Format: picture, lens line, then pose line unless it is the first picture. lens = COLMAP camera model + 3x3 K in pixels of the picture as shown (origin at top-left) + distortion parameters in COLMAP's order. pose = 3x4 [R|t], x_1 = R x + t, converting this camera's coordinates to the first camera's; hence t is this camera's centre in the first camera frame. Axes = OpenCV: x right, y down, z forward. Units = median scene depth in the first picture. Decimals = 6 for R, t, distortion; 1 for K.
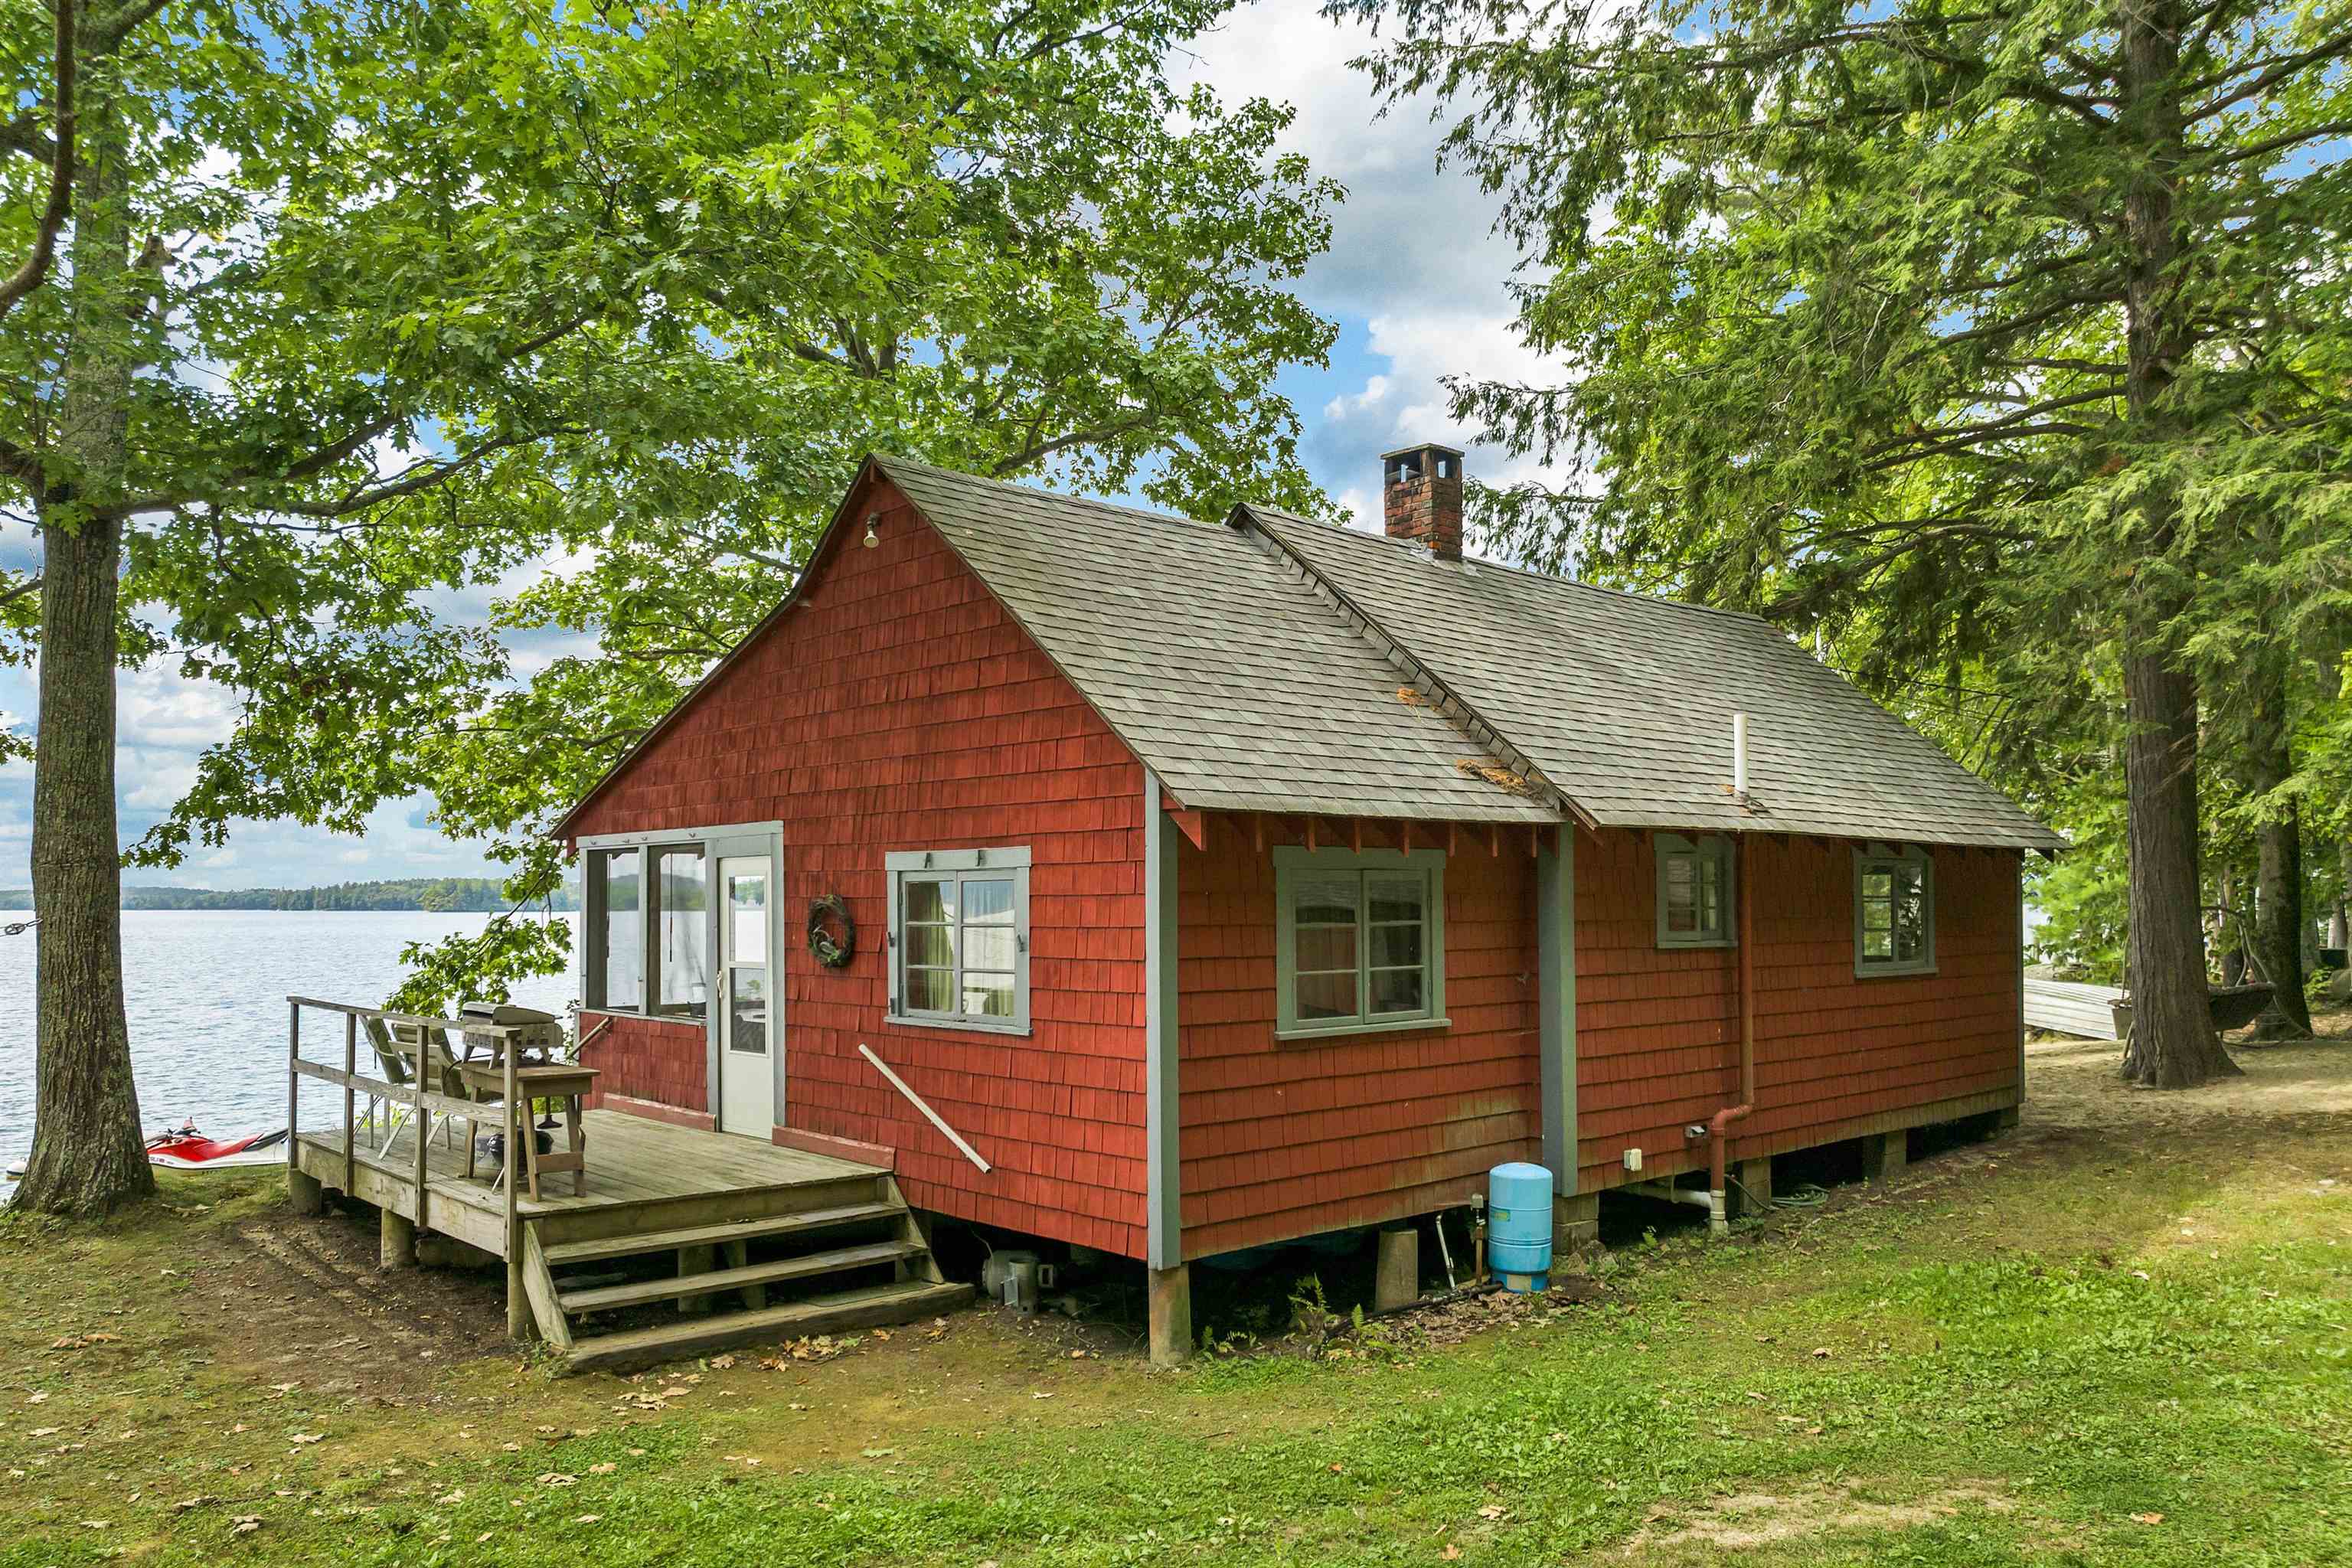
lens RADIAL K [[1681.4, 0, 1177.2], [0, 1681.4, 782.6], [0, 0, 1]] dist [-0.022776, -0.004308]
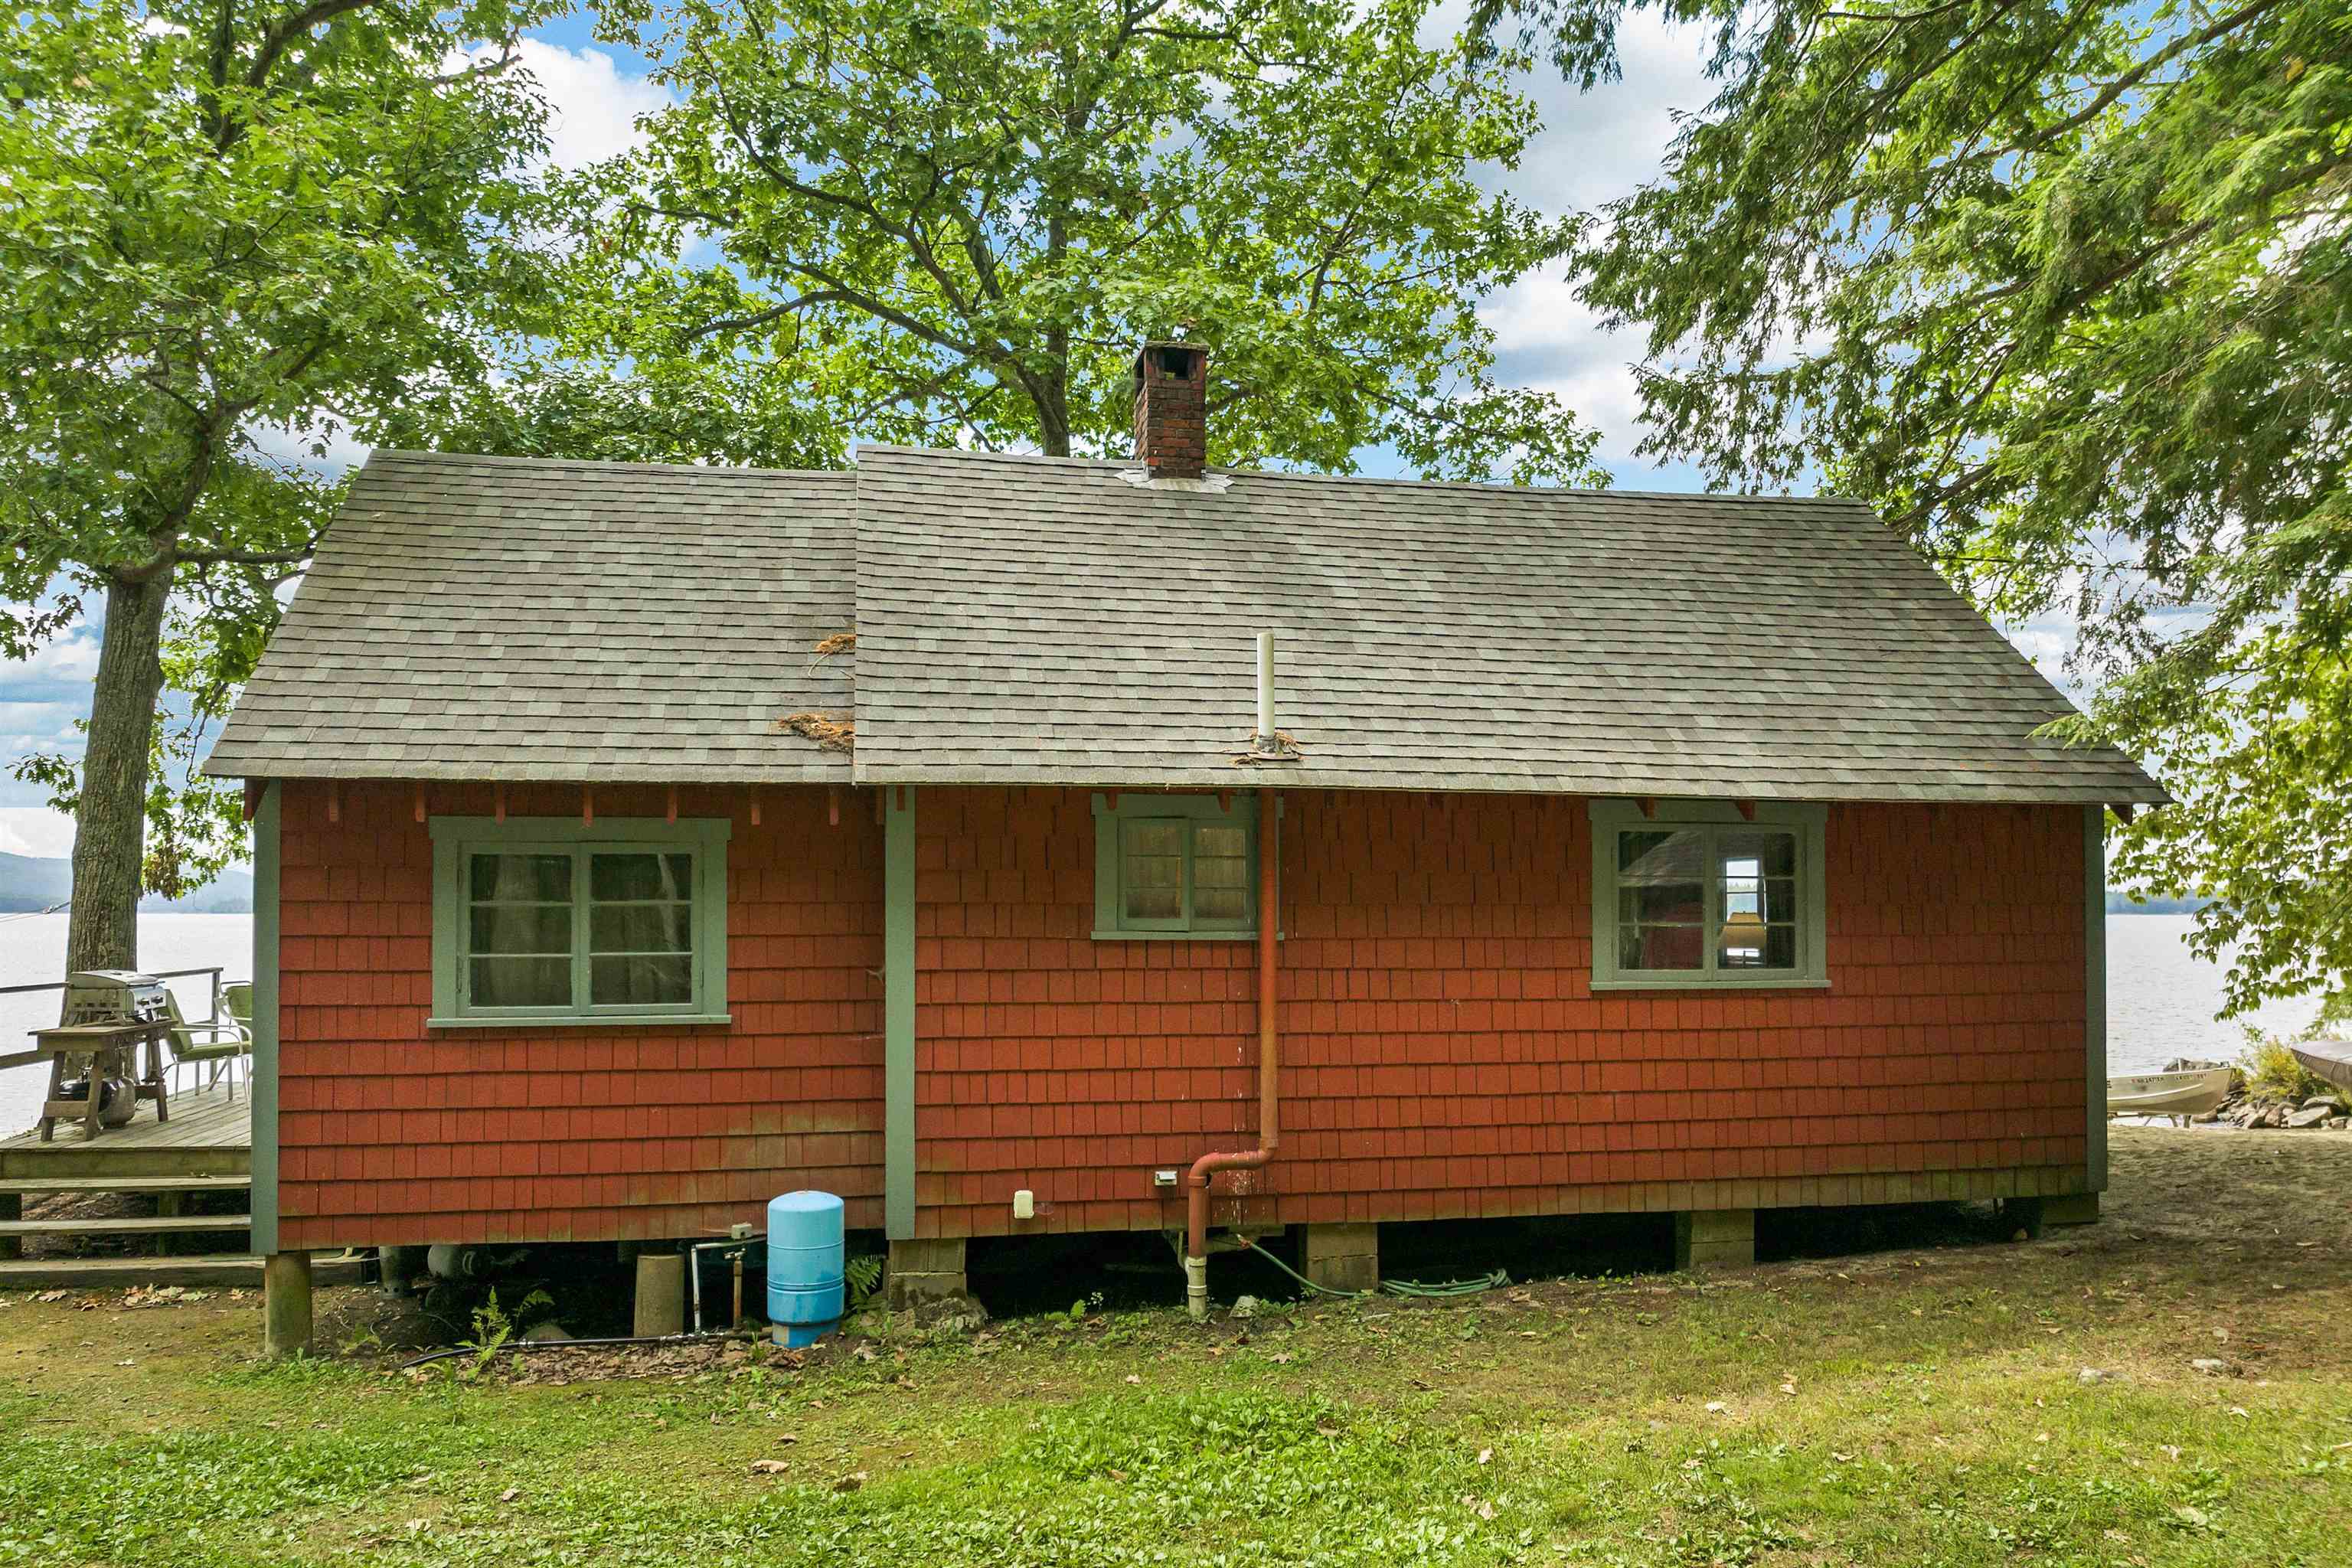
lens RADIAL K [[1681.4, 0, 1176.2], [0, 1681.4, 797.8], [0, 0, 1]] dist [-0.022776, -0.004308]
pose [[0.861099, -0.029547, -0.507578, 0.797290], [0.033142, 0.999449, -0.001955, 0.039029], [0.507356, -0.015138, 0.861603, 0.378489]]
